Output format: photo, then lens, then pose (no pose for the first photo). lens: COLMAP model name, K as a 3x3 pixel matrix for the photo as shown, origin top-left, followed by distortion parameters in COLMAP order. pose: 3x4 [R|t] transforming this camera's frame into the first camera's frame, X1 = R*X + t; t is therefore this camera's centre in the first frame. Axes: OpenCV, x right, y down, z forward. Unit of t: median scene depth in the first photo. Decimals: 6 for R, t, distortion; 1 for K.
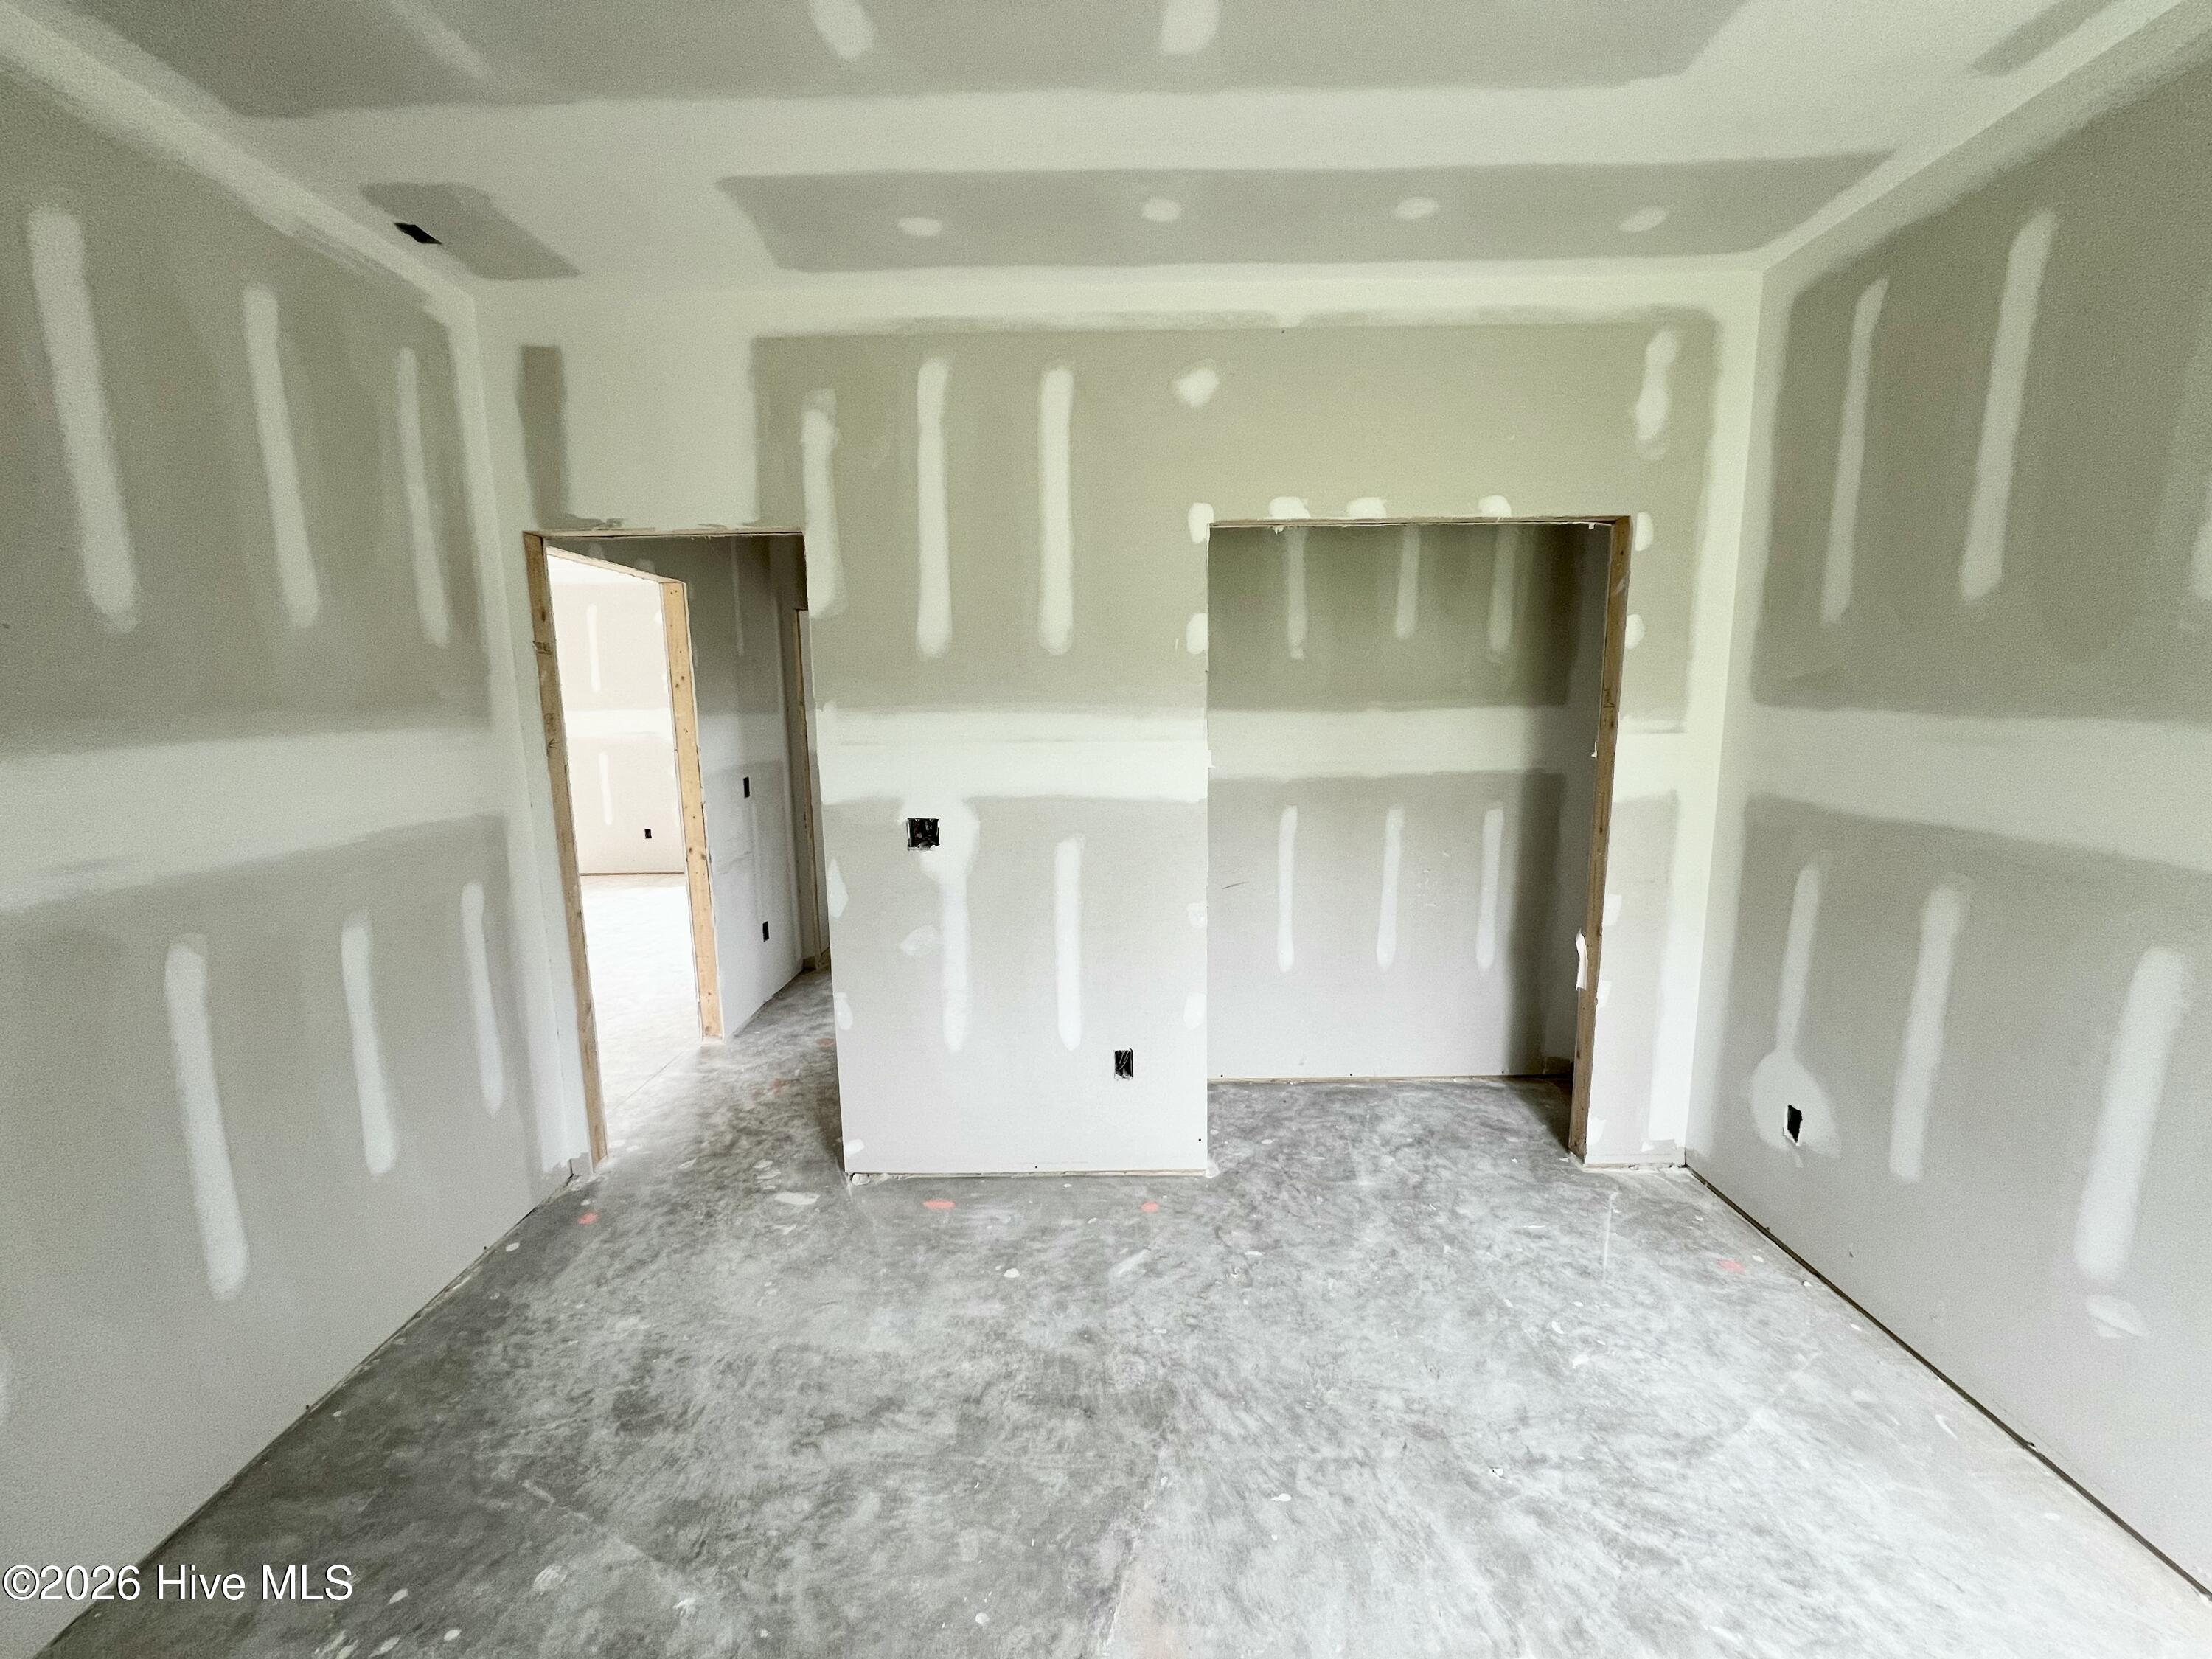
lens RADIAL K [[882.9, 0, 1105.1], [0, 882.9, 840.4], [0, 0, 1]] dist [-0.002642, 0.000841]
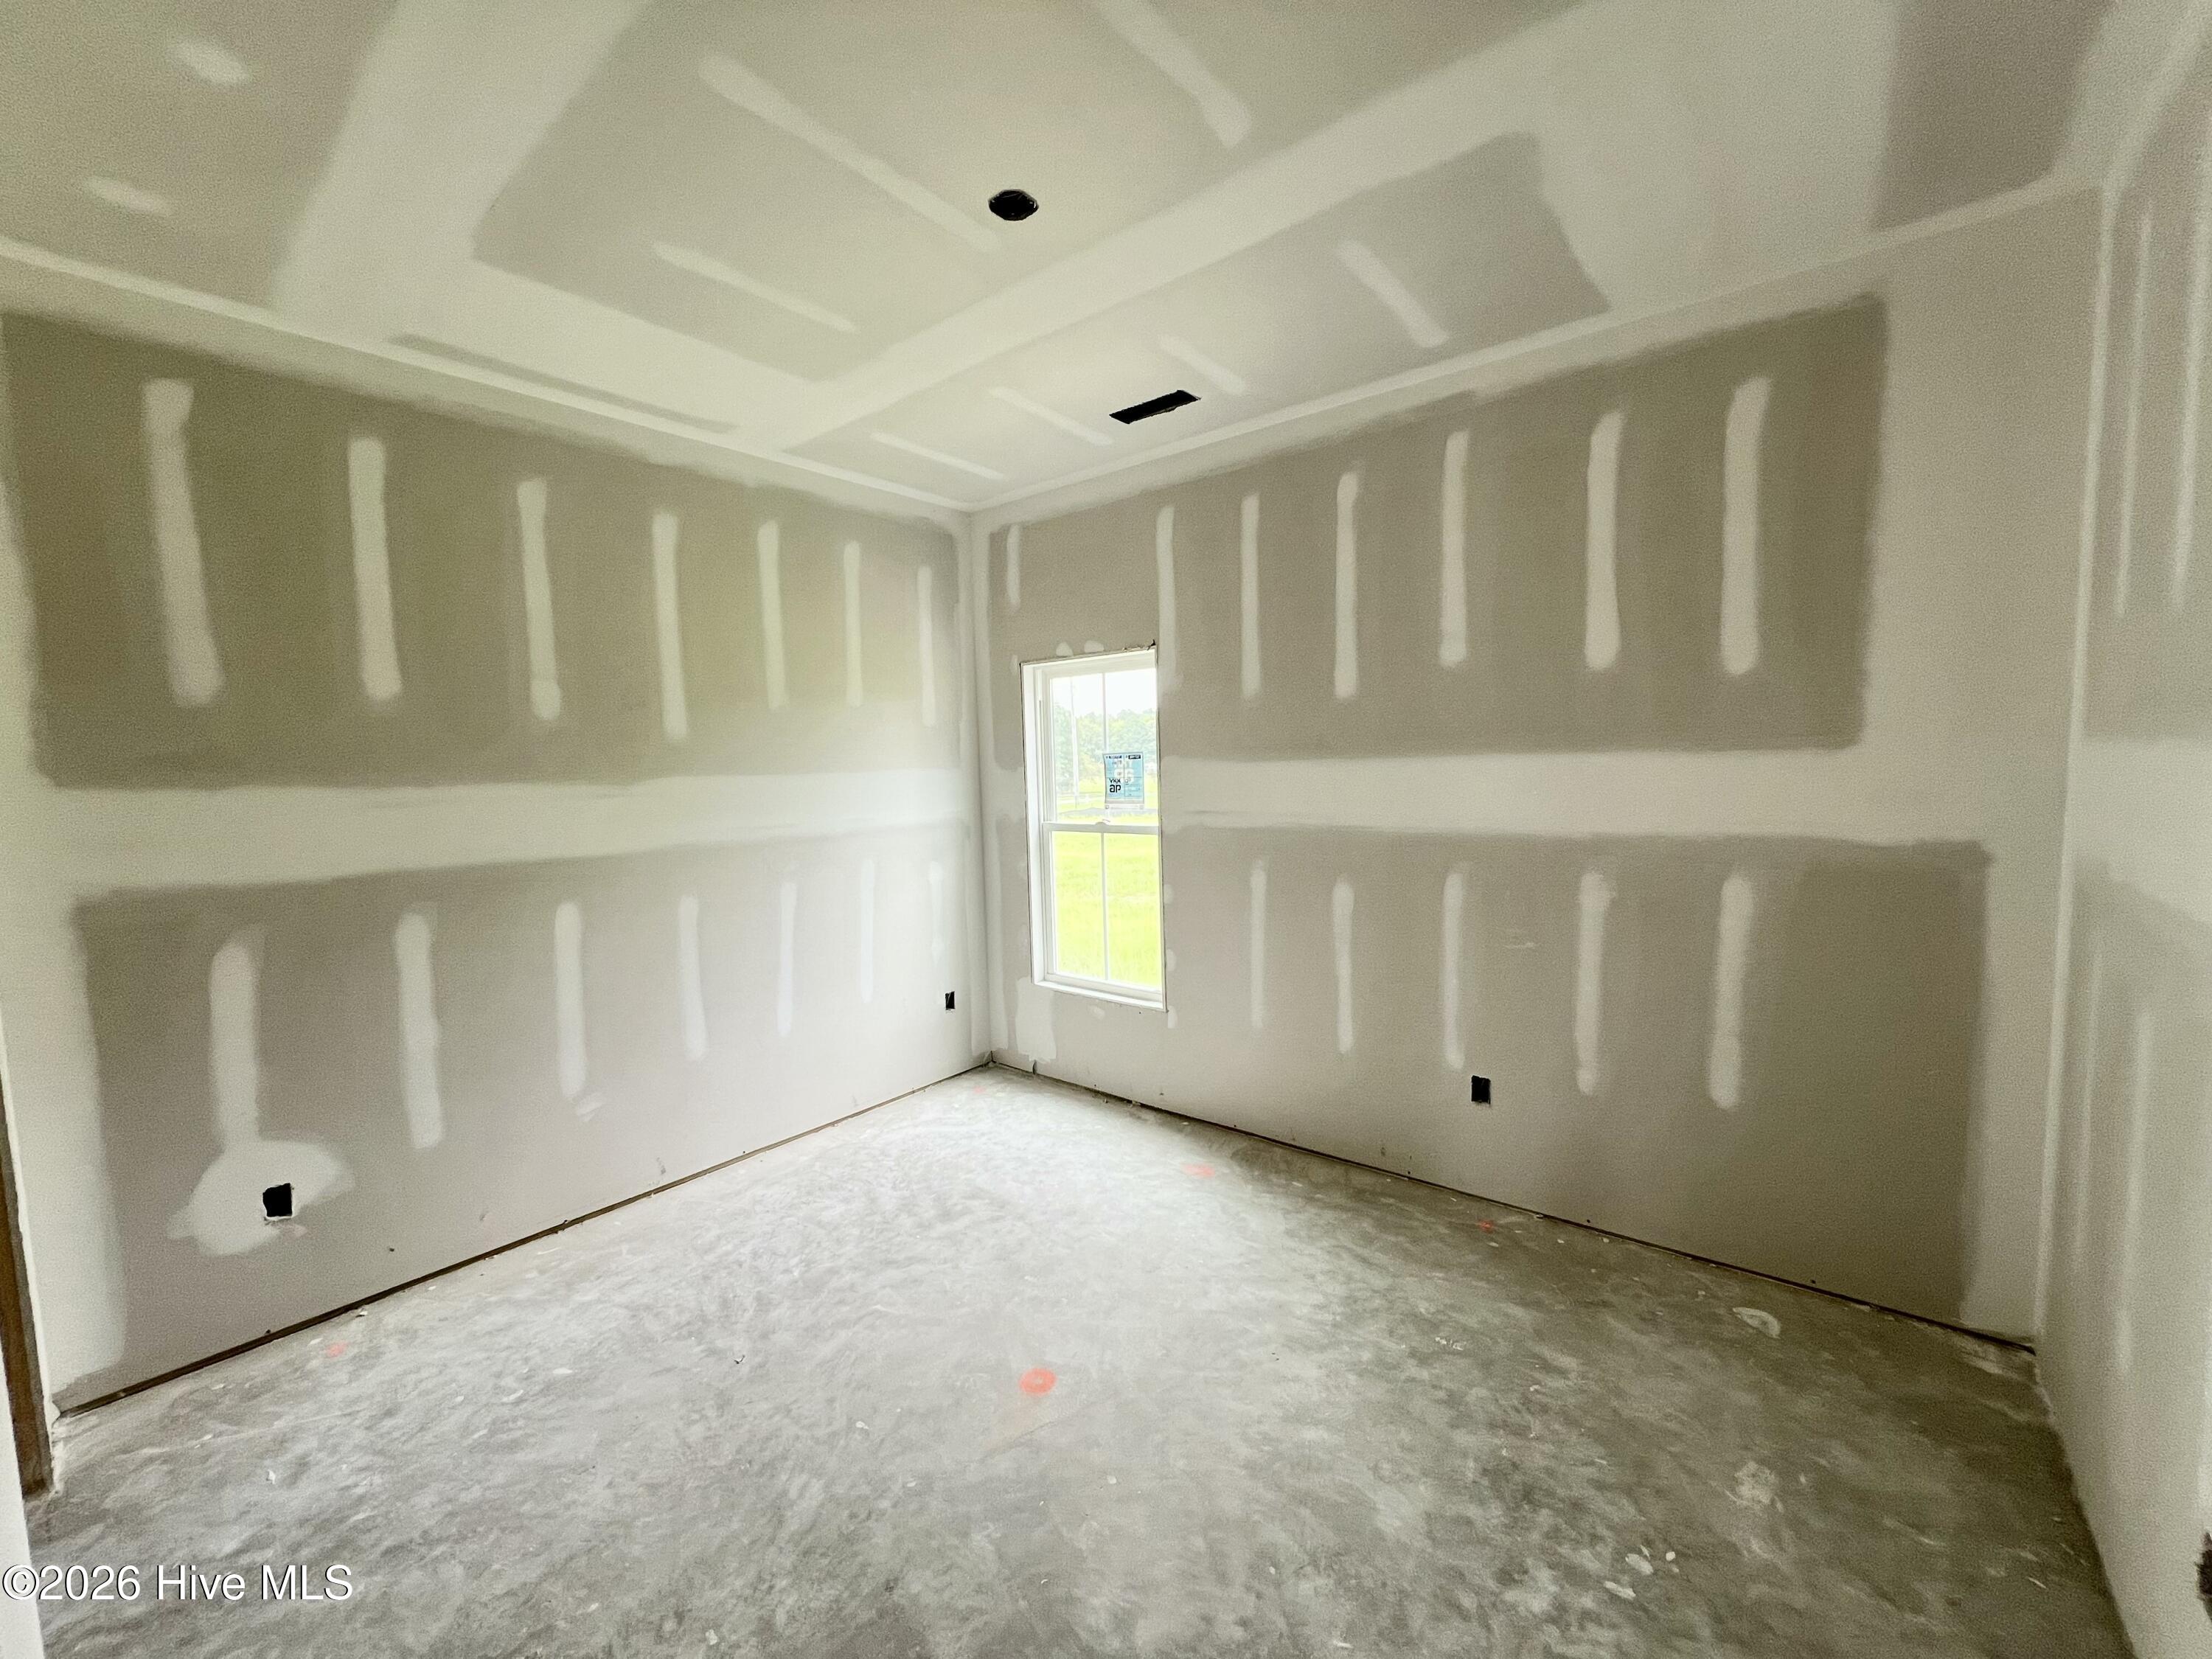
lens RADIAL K [[888.8, 0, 1104.3], [0, 888.8, 846.8], [0, 0, 1]] dist [0.002871, 0.000172]
pose [[-0.778450, -0.023709, 0.627258, -0.690185], [0.138503, 0.968169, 0.208483, -0.180179], [-0.612235, 0.249171, -0.750388, 1.333010]]
